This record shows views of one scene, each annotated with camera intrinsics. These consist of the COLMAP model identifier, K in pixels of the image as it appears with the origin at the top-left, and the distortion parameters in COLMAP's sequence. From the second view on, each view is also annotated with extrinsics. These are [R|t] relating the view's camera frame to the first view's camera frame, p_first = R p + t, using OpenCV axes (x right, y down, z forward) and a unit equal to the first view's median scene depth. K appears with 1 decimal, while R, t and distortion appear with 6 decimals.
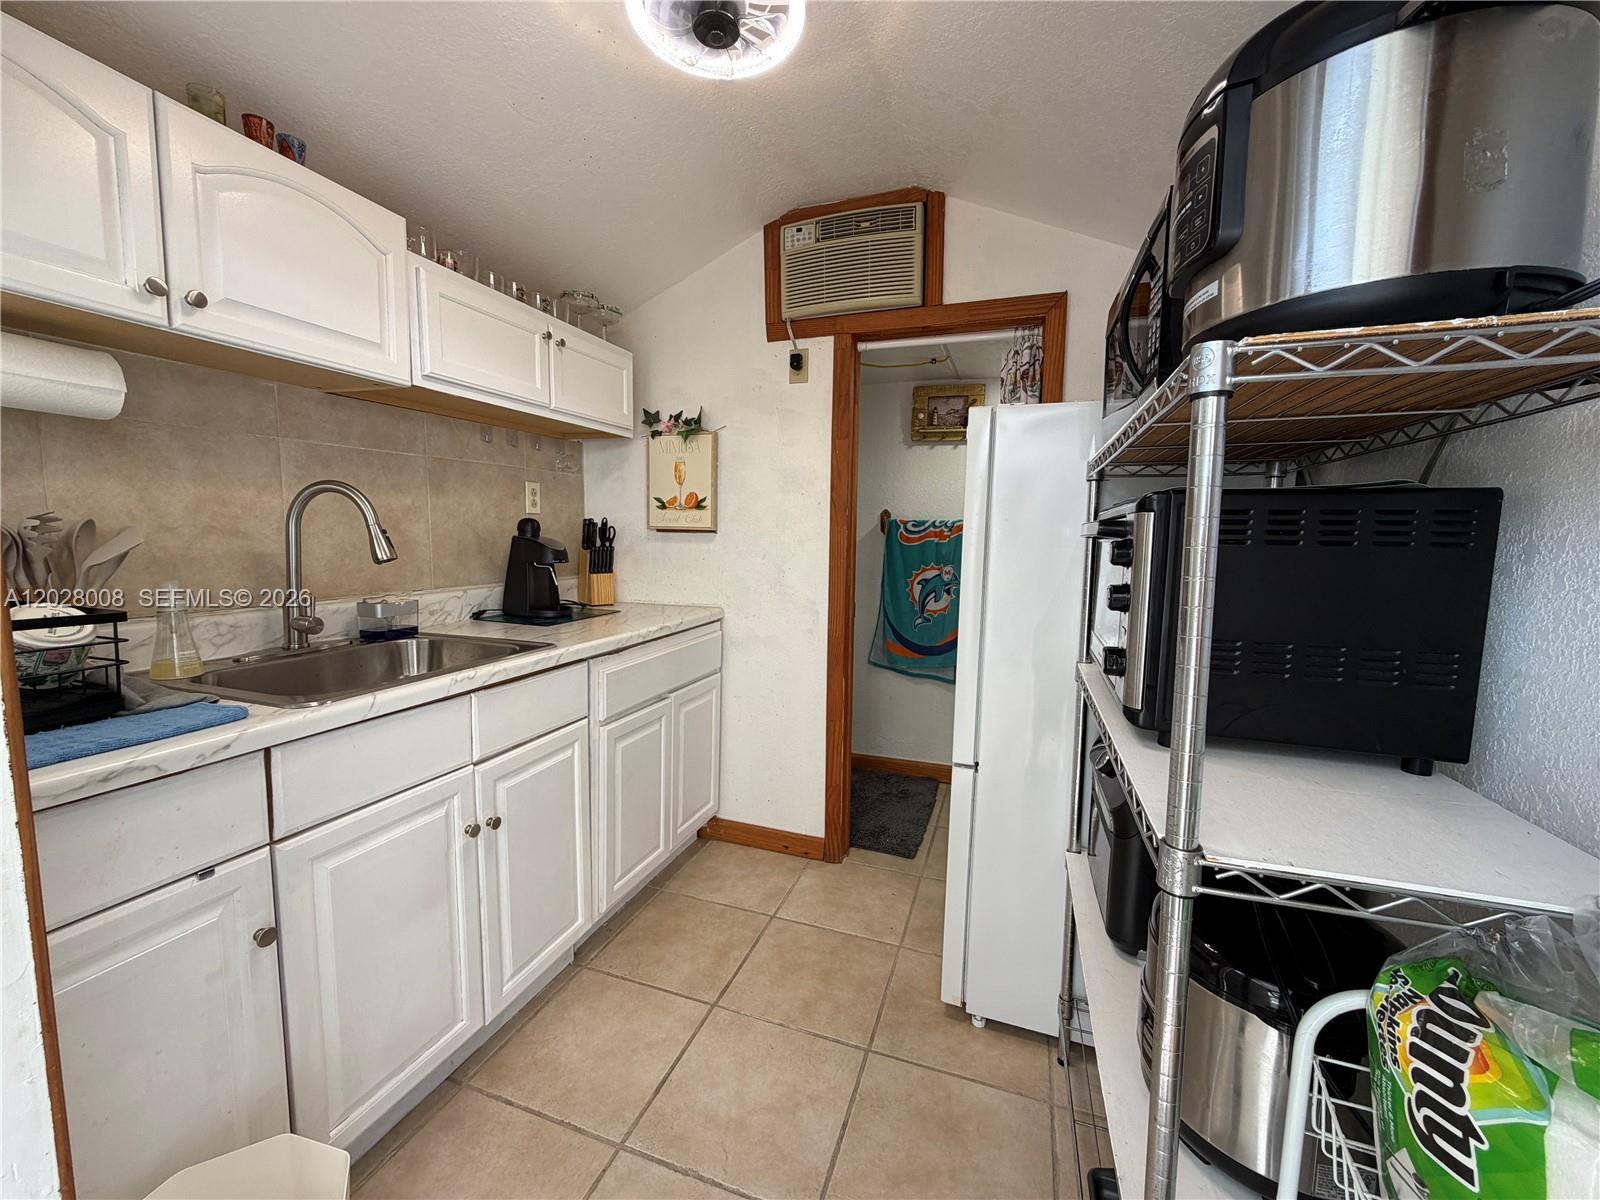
lens RADIAL K [[636.2, 0, 794.7], [0, 636.2, 600.3], [0, 0, 1]] dist [-0.000466, 0.000548]
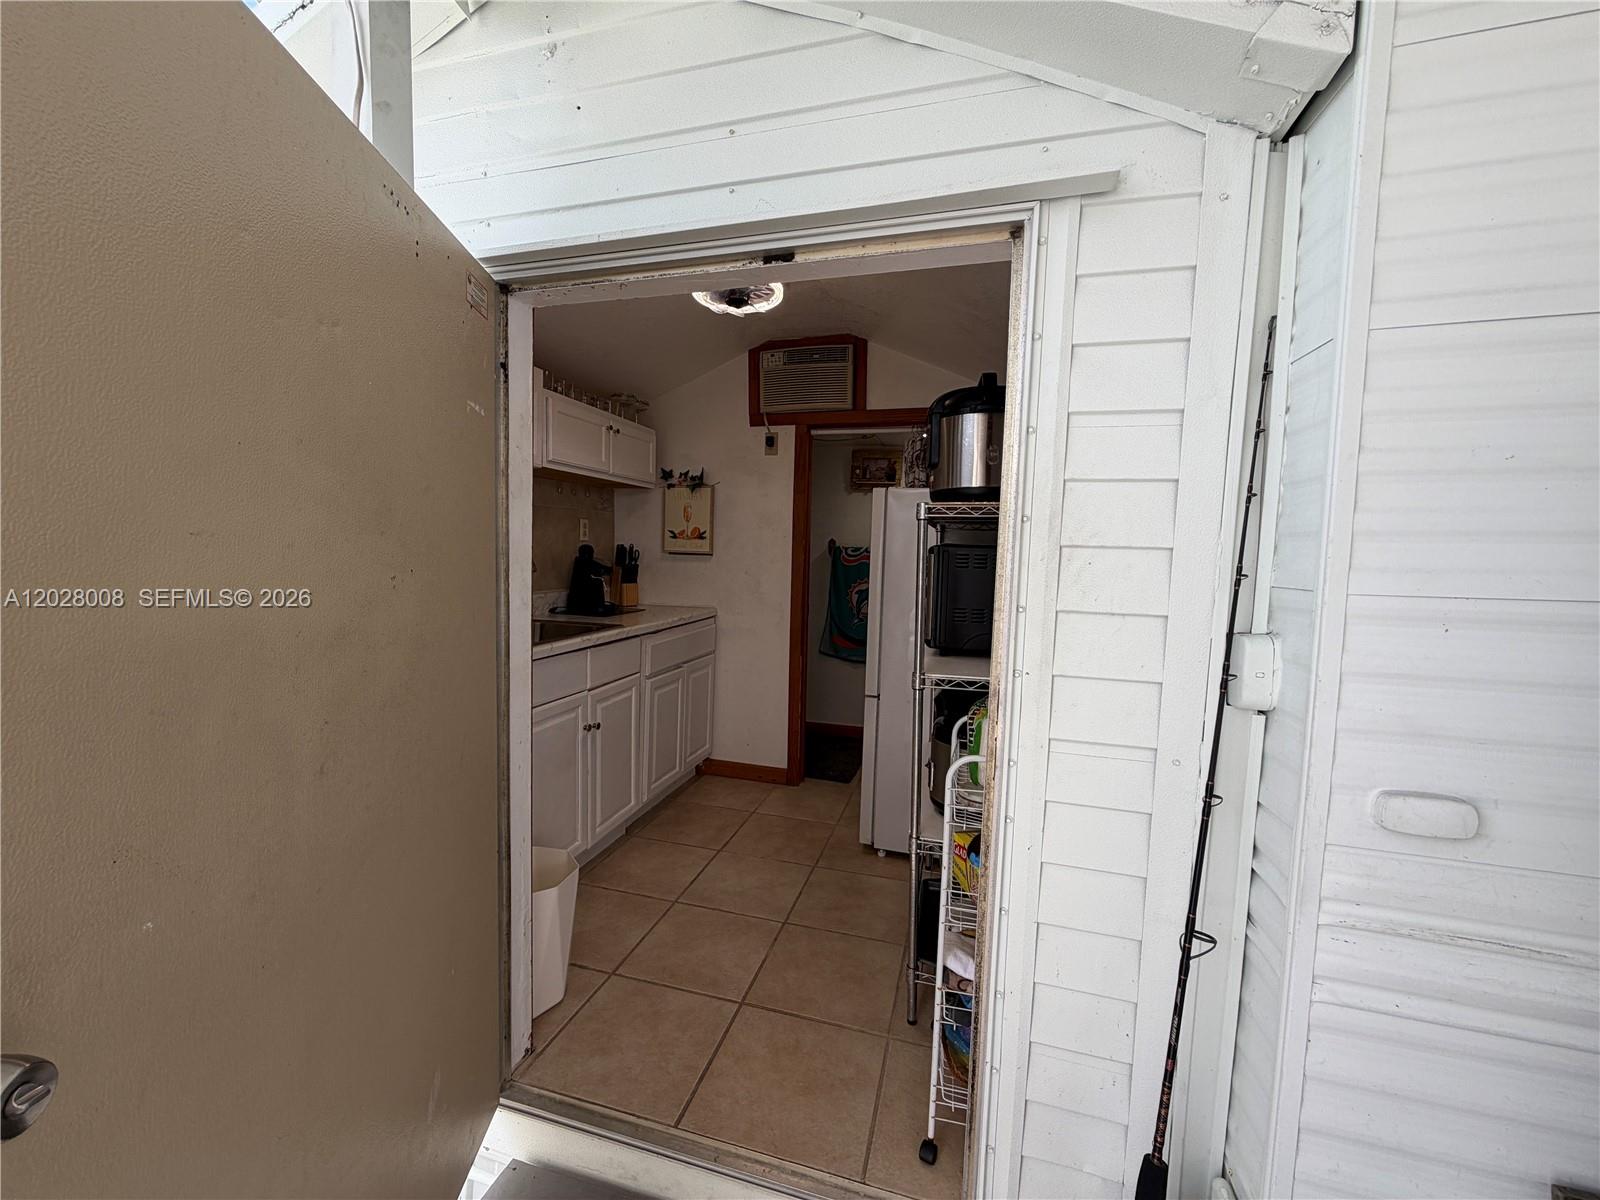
lens RADIAL K [[636.2, 0, 794.7], [0, 636.2, 600.3], [0, 0, 1]] dist [-0.000466, 0.000548]
pose [[0.997683, 0.006052, 0.067766, -0.038920], [-0.004212, 0.999620, -0.027255, 0.036371], [-0.067905, 0.026906, 0.997329, -0.484433]]
